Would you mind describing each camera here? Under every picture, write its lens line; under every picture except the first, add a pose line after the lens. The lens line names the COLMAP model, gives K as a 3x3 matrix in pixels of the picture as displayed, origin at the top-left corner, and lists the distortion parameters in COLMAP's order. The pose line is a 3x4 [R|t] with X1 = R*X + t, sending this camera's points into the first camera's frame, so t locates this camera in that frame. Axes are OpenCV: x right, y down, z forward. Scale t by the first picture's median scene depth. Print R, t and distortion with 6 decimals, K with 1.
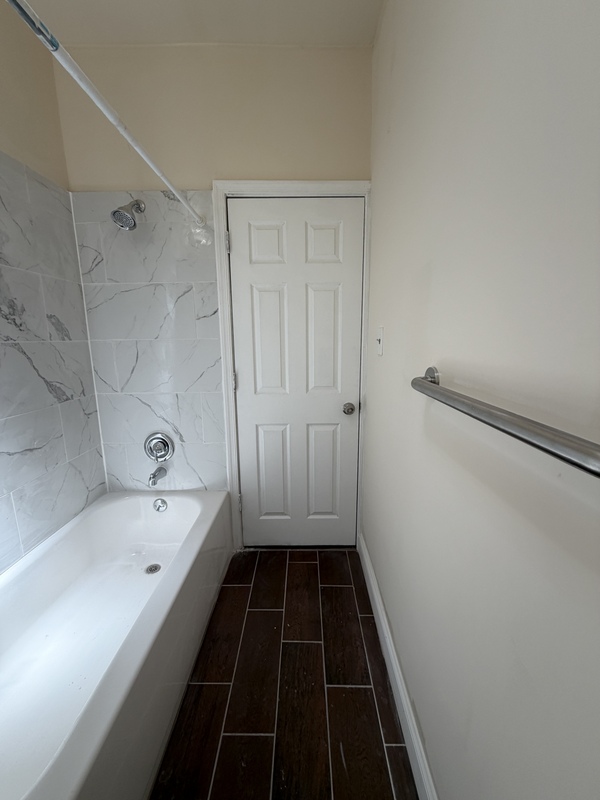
lens RADIAL K [[318.2, 0, 298.7], [0, 318.2, 397.6], [0, 0, 1]] dist [-0.000793, 0.000128]
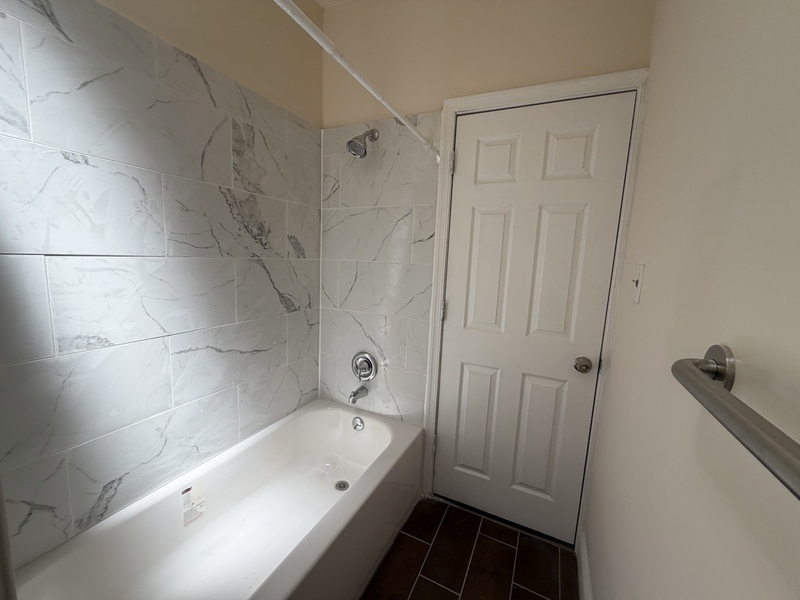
lens RADIAL K [[318.2, 0, 397.1], [0, 318.2, 301.4], [0, 0, 1]] dist [-0.000793, 0.000128]
pose [[0.902358, 0.108319, -0.417153, 0.059876], [-0.129887, 0.991249, -0.023572, -0.042030], [0.410949, 0.075454, 0.908531, 0.114883]]
